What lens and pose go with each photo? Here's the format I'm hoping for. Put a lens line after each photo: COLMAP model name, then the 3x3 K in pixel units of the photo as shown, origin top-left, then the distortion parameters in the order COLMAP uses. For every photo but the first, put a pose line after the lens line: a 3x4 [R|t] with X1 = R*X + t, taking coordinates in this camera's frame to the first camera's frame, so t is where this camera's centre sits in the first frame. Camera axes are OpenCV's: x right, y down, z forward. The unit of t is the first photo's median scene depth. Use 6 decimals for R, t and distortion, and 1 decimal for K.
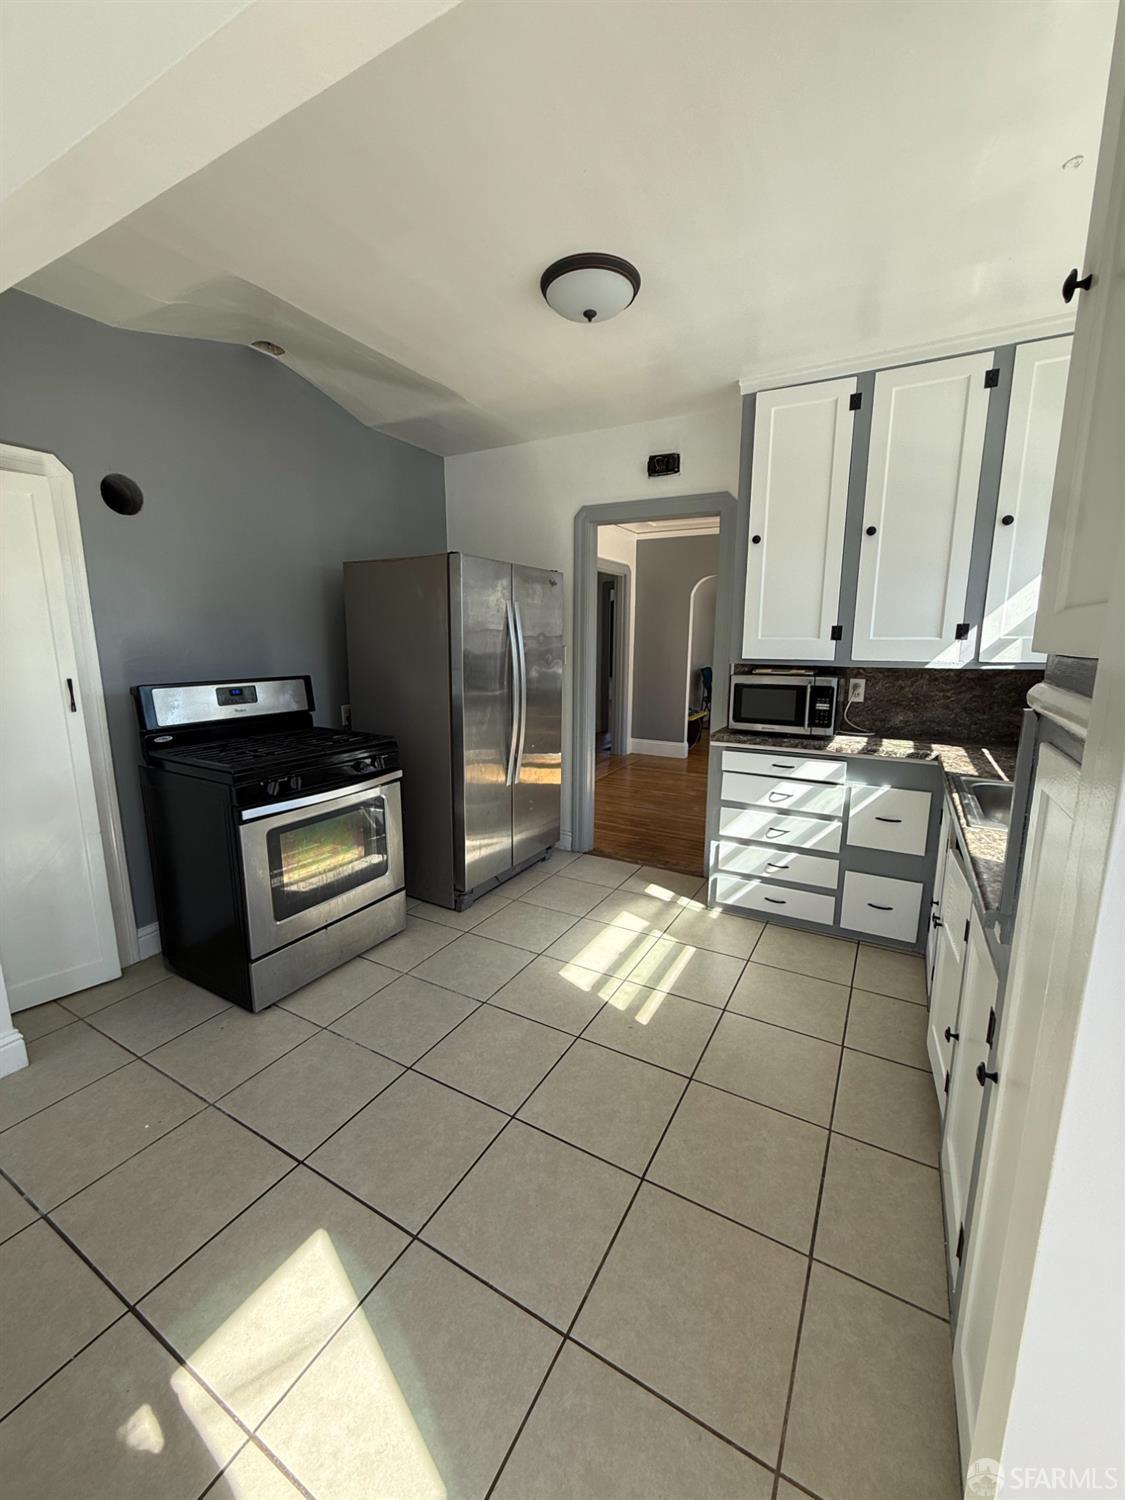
lens RADIAL K [[595.9, 0, 570.9], [0, 595.9, 746.2], [0, 0, 1]] dist [-0.003723, 0.000950]
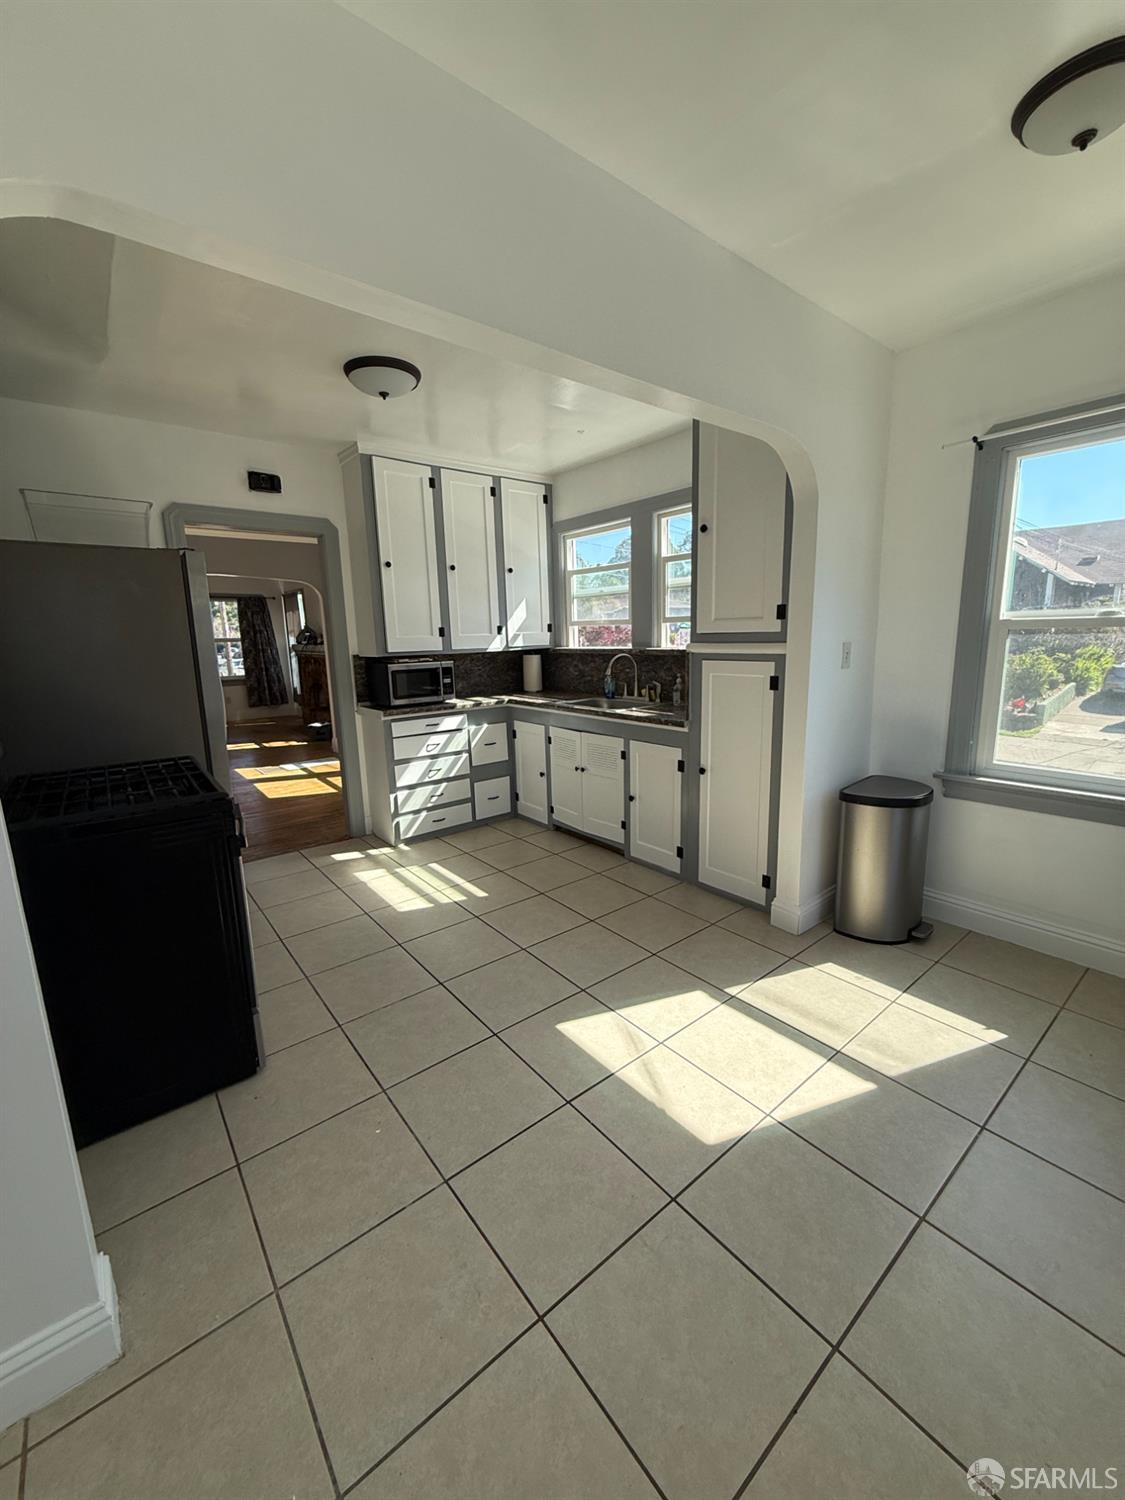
lens RADIAL K [[595.9, 0, 555.9], [0, 595.9, 747.0], [0, 0, 1]] dist [-0.003723, 0.000950]
pose [[0.381422, -0.185348, 0.905629, -0.873335], [0.192306, 0.974168, 0.118383, -0.028250], [-0.904177, 0.129004, 0.407213, 0.155158]]
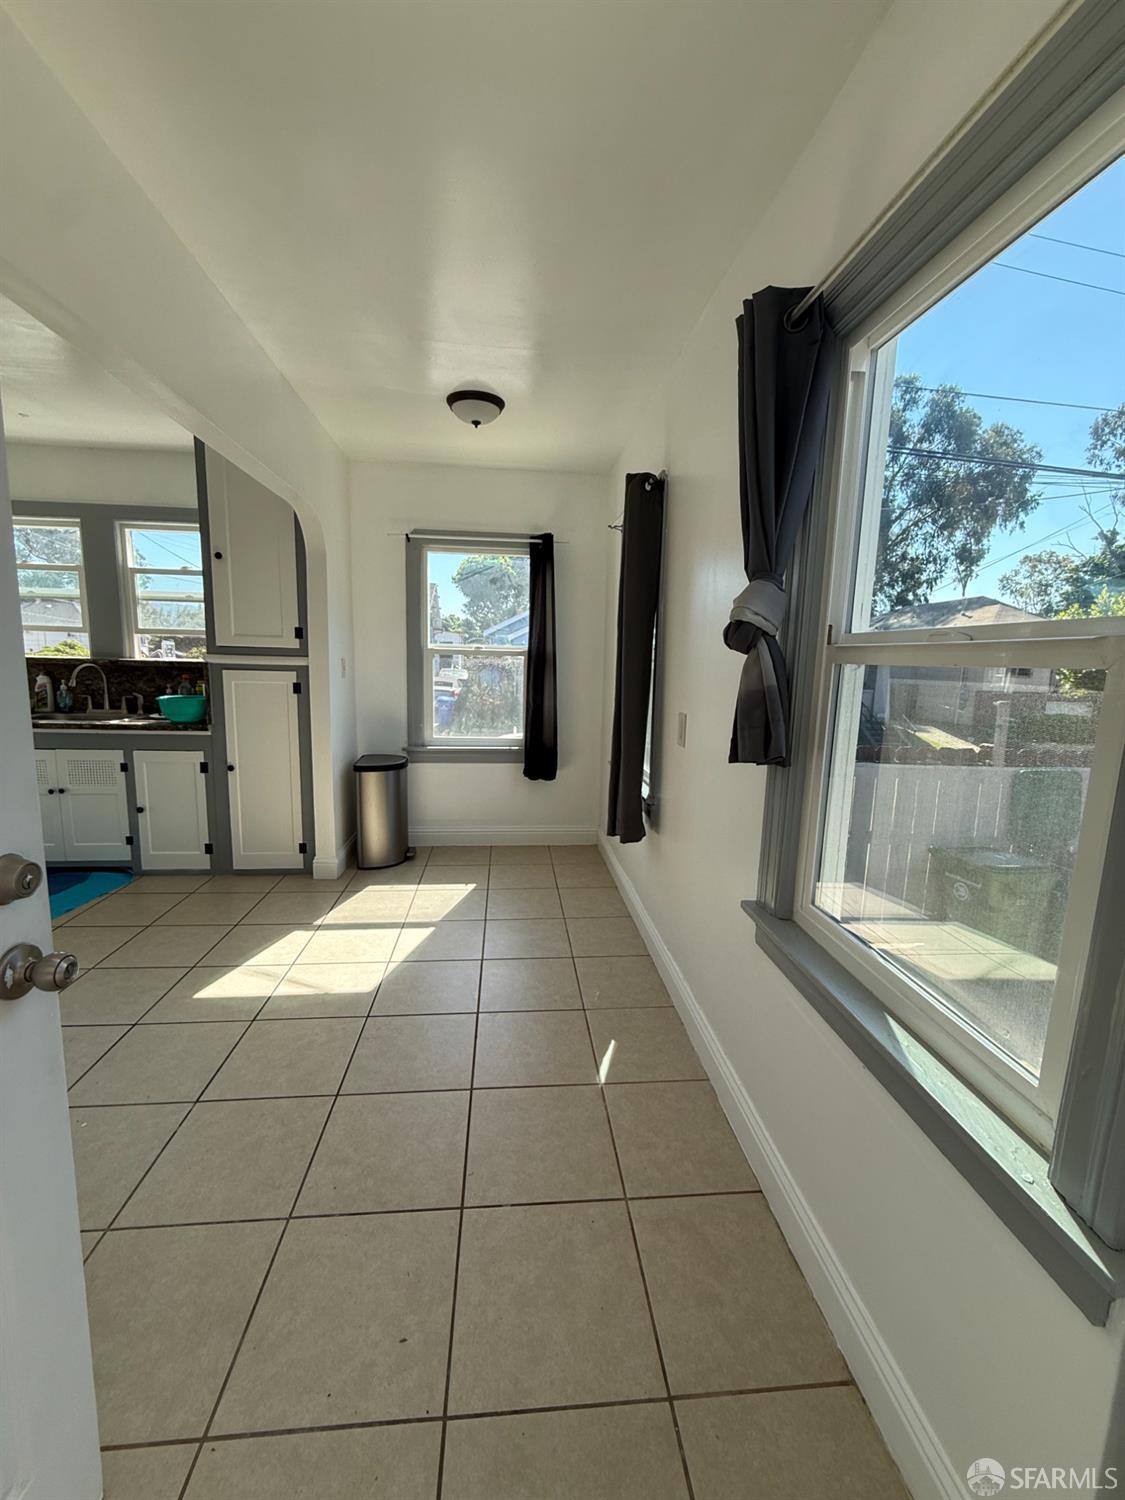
lens RADIAL K [[595.9, 0, 553.6], [0, 595.9, 734.4], [0, 0, 1]] dist [-0.003723, 0.000950]
pose [[-0.558331, -0.123266, 0.820410, -1.171809], [0.120532, 0.966355, 0.227223, -0.071752], [-0.820816, 0.225751, -0.524689, 0.460087]]
